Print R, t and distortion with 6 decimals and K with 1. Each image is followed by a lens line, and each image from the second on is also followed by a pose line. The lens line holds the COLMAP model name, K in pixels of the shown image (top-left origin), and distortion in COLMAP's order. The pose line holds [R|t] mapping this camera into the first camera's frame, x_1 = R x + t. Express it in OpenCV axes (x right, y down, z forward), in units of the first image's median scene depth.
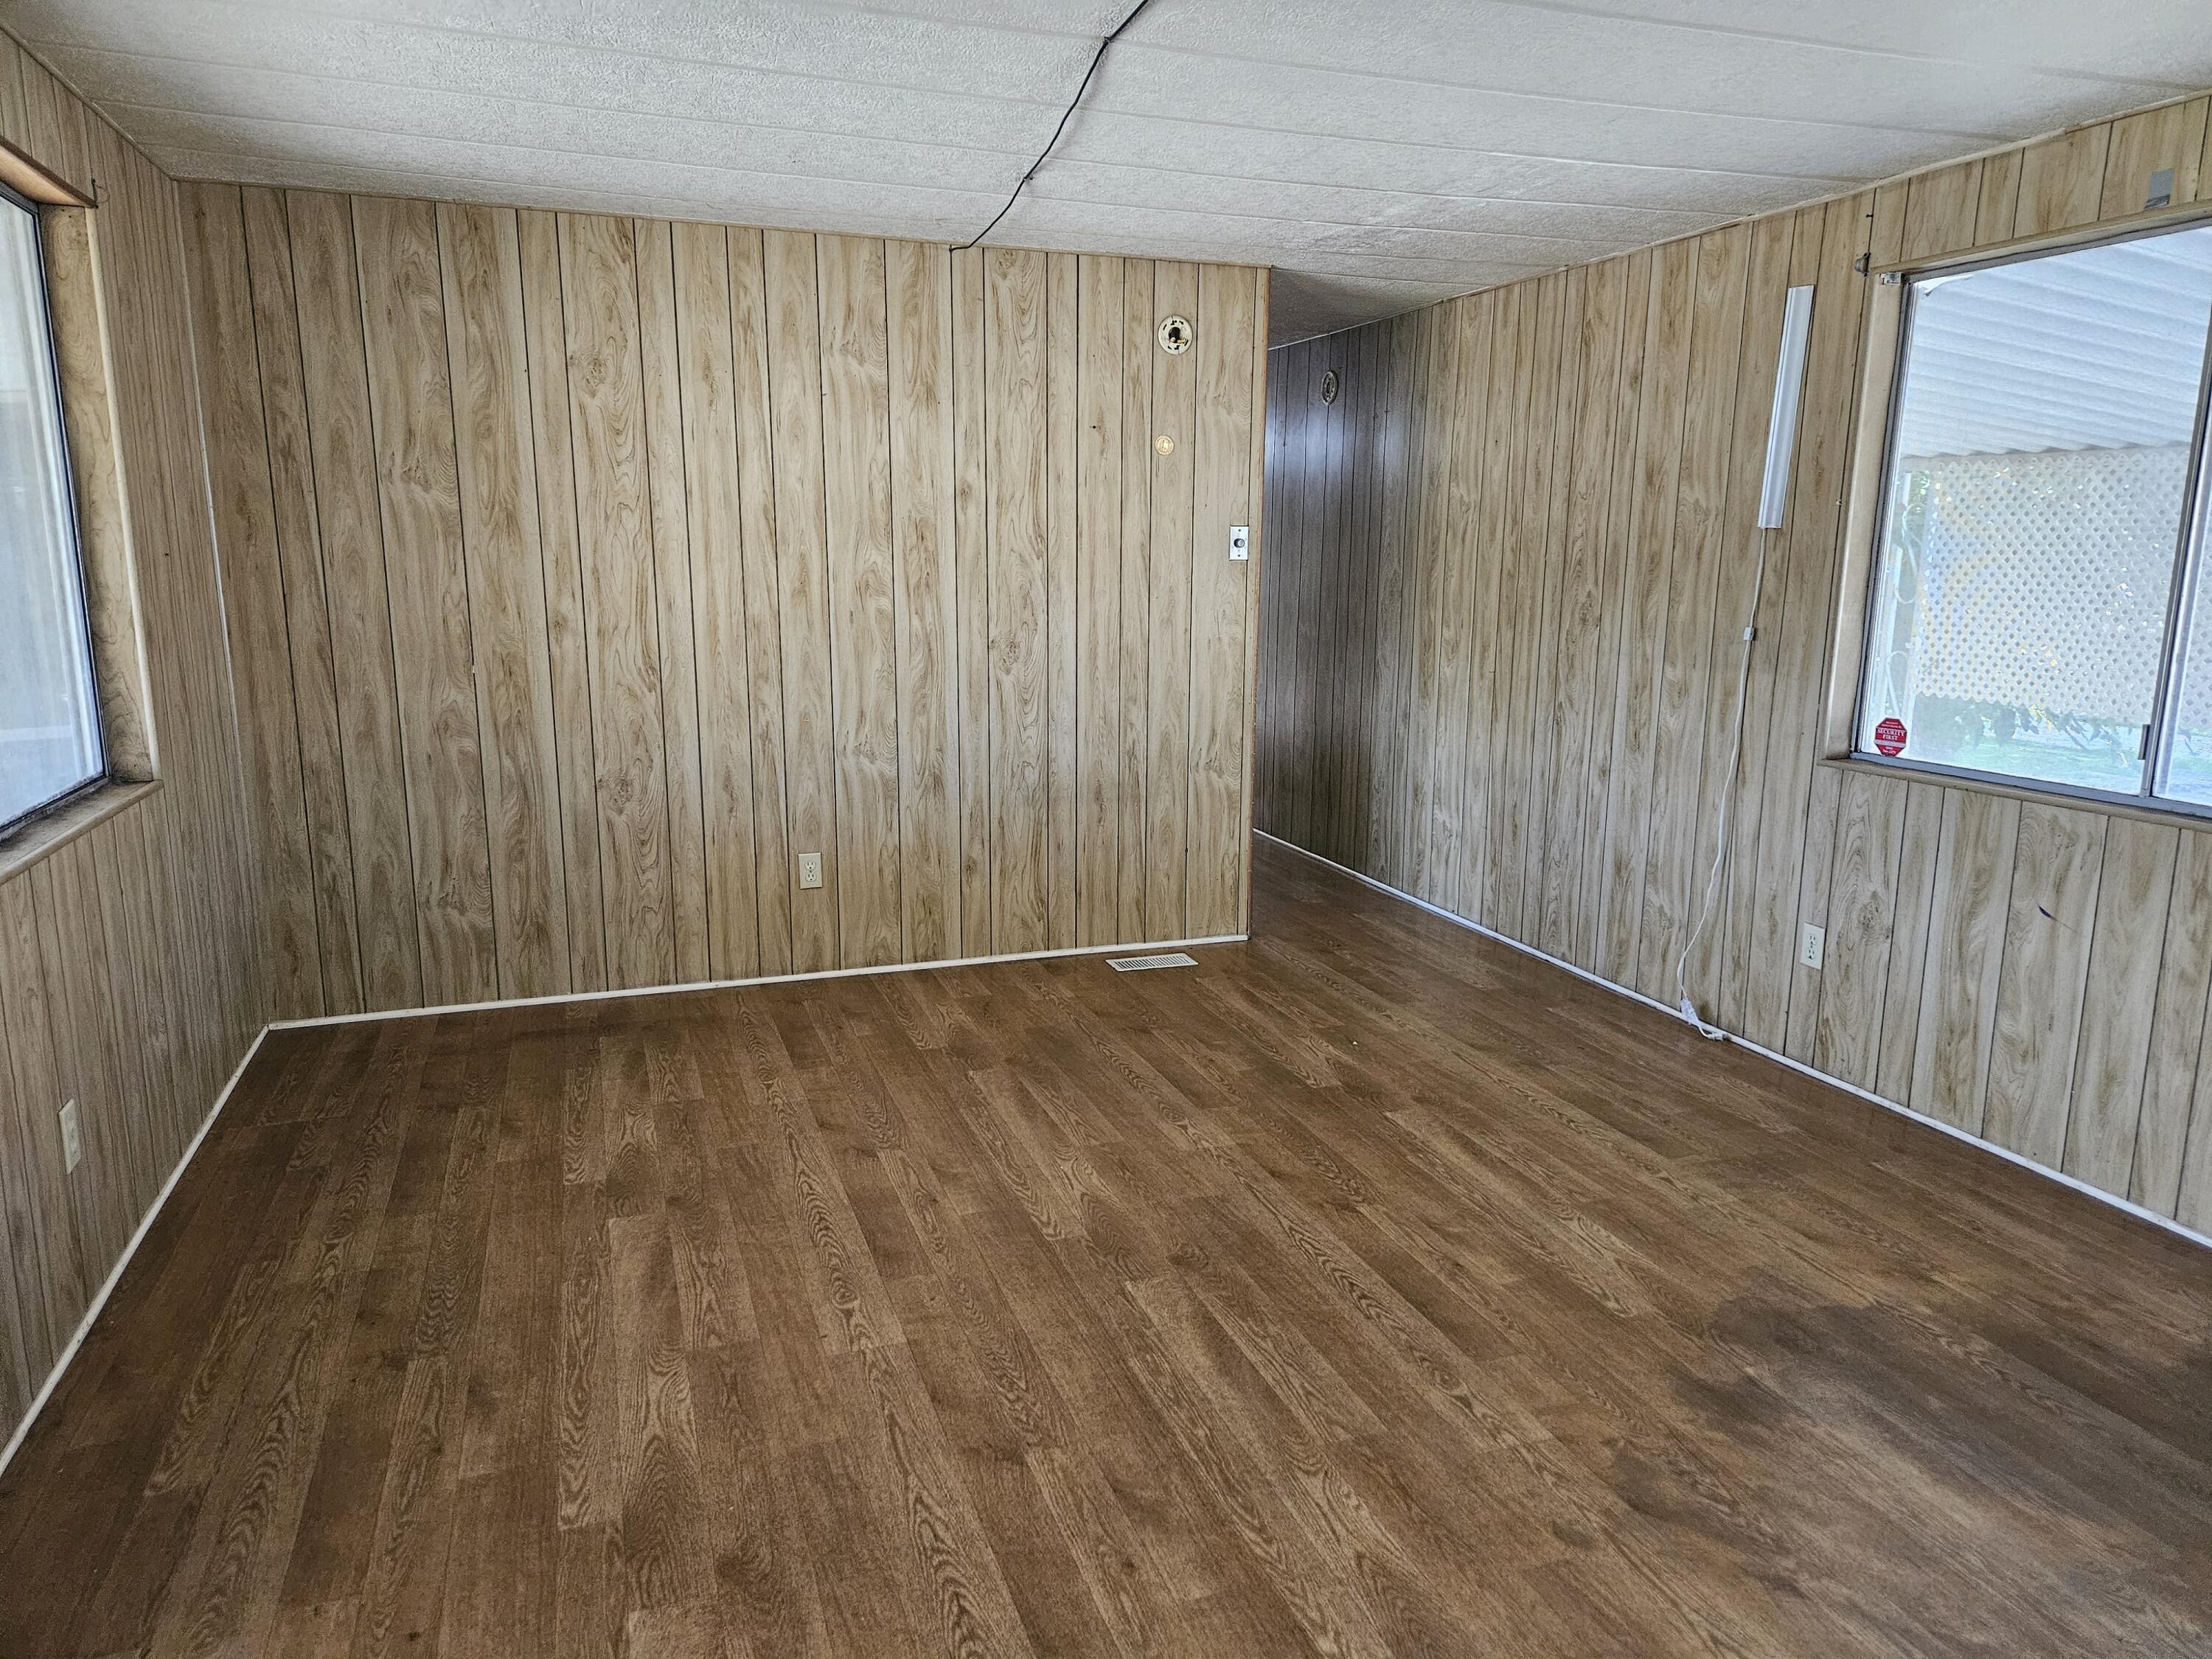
lens RADIAL K [[1486.2, 0, 1106.0], [0, 1486.2, 829.5], [0, 0, 1]] dist [0.004087, 0.000909]
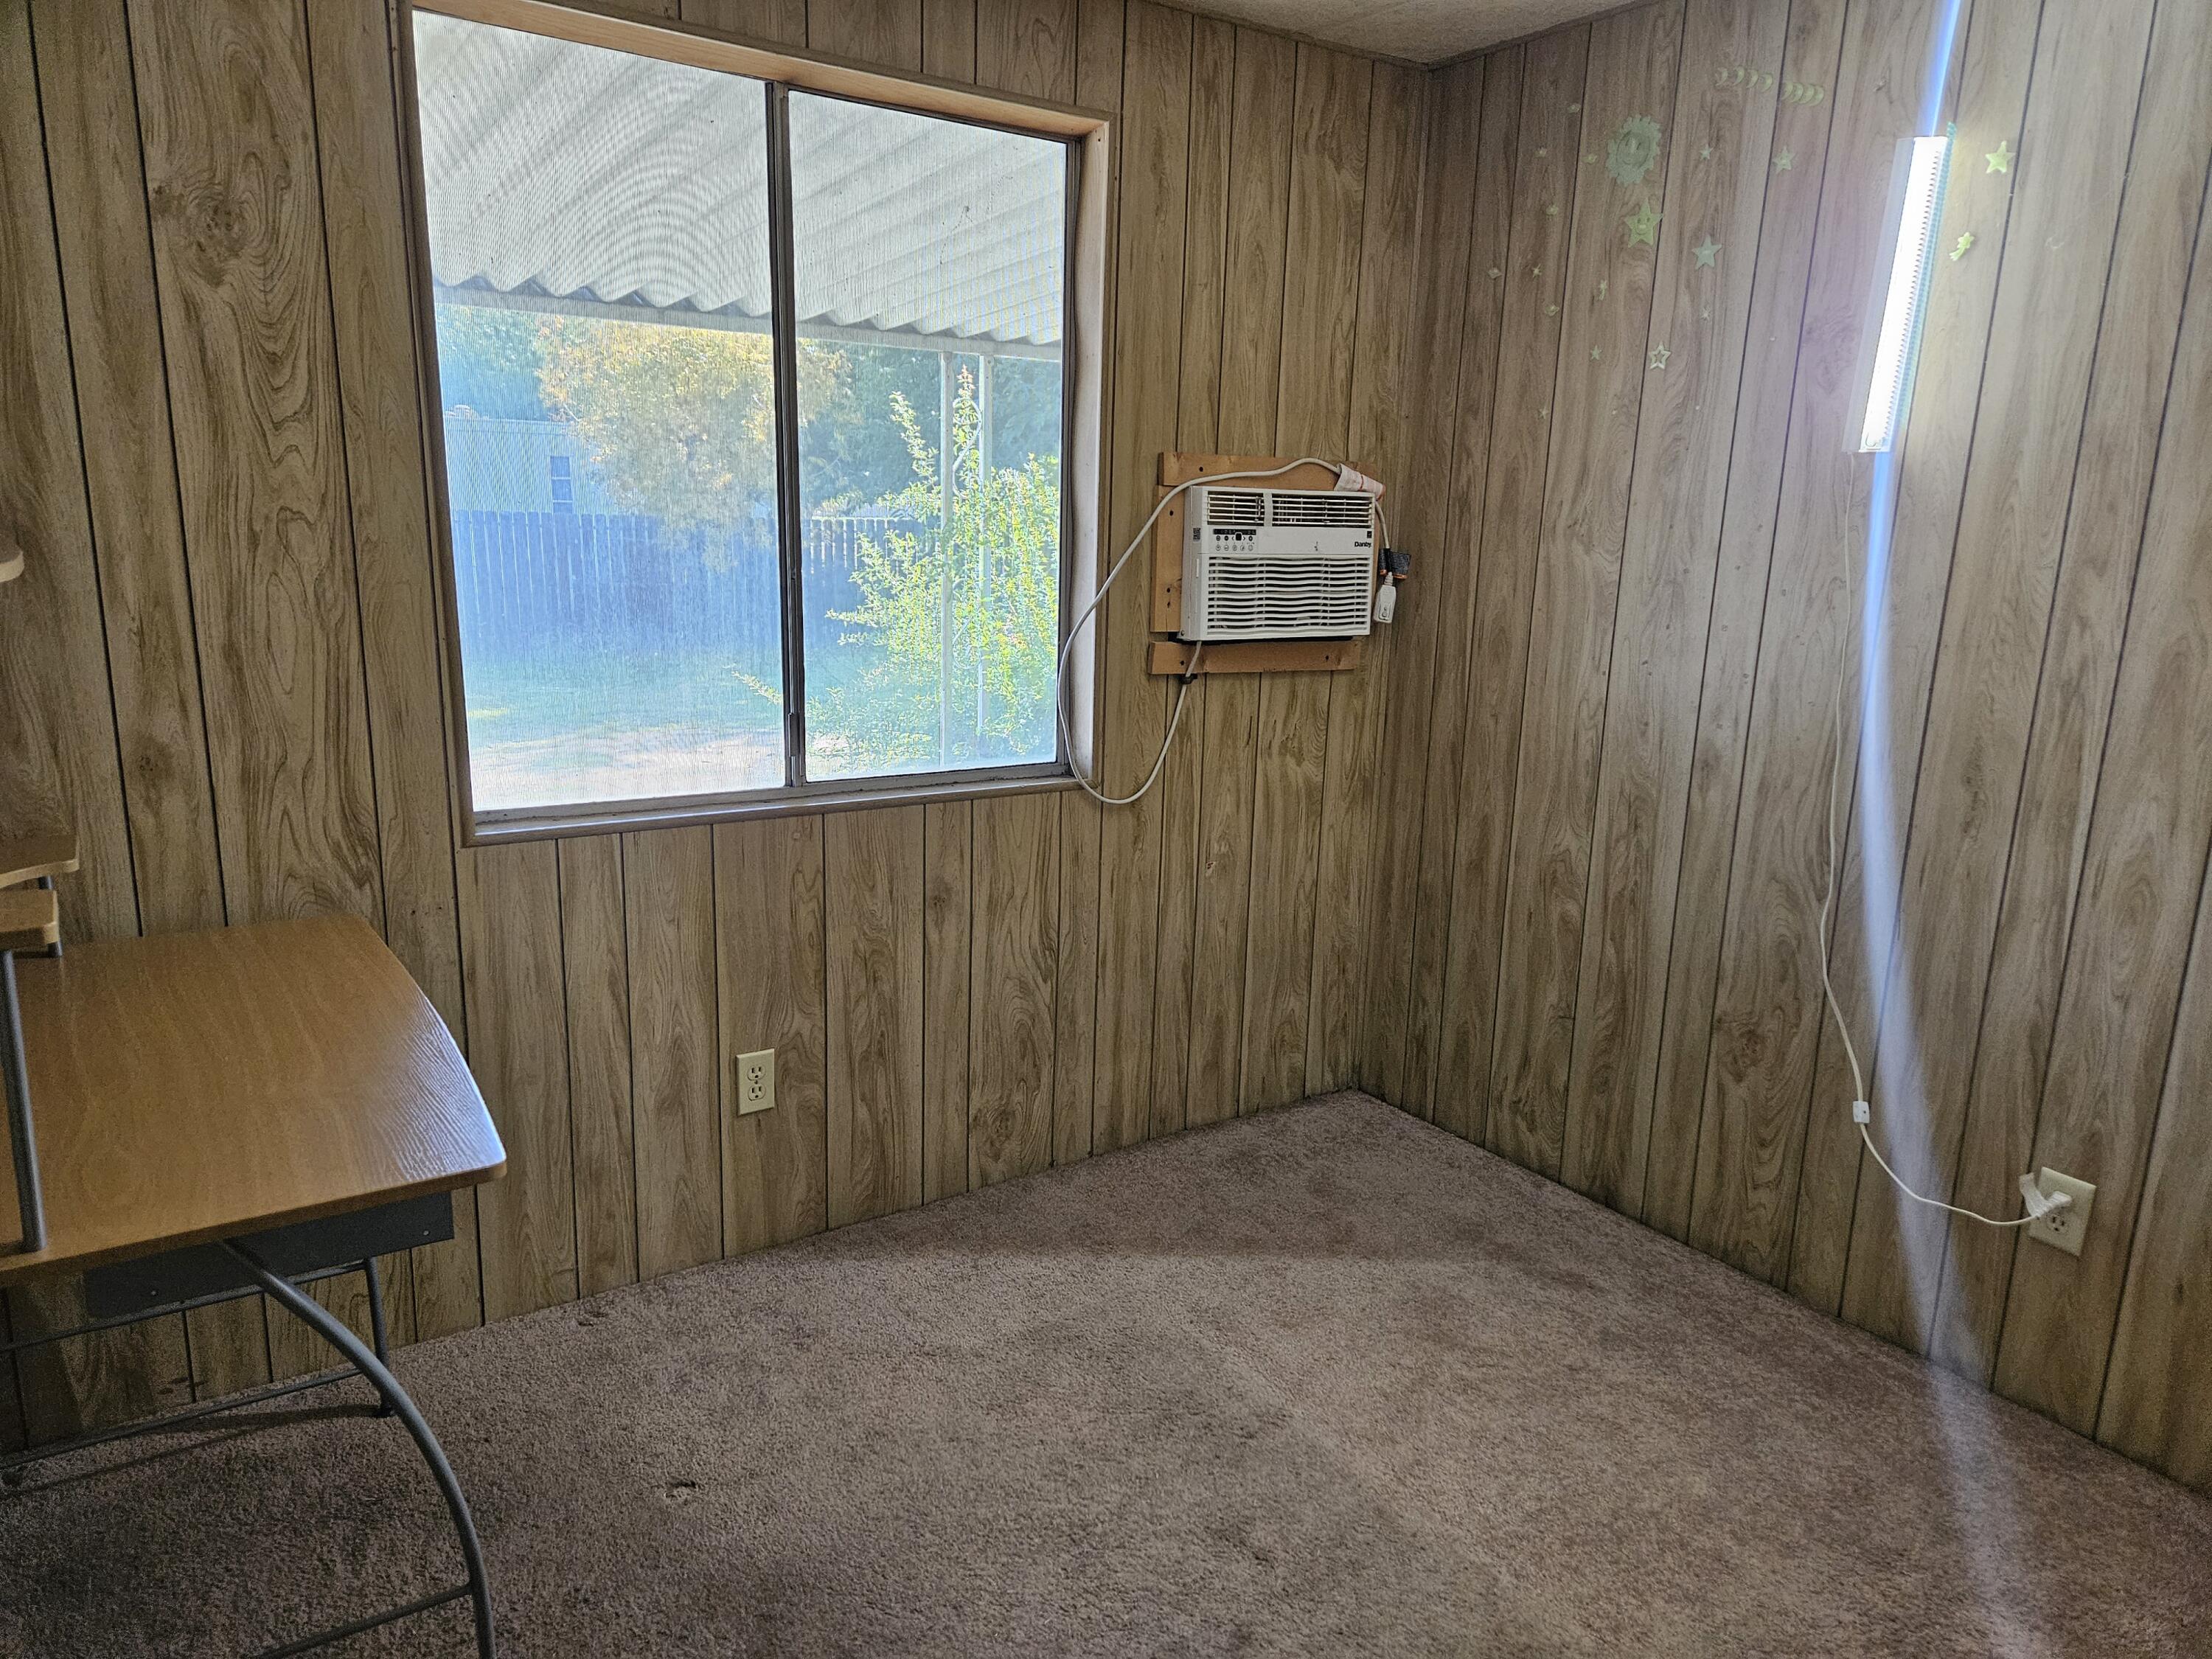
lens RADIAL K [[1361.1, 0, 1107.3], [0, 1361.1, 872.4], [0, 0, 1]] dist [0.004294, 0.000456]
pose [[0.305351, 0.222112, -0.925974, 0.104489], [-0.236634, 0.959612, 0.152149, -0.128351], [0.922370, 0.172658, 0.345577, 0.602687]]
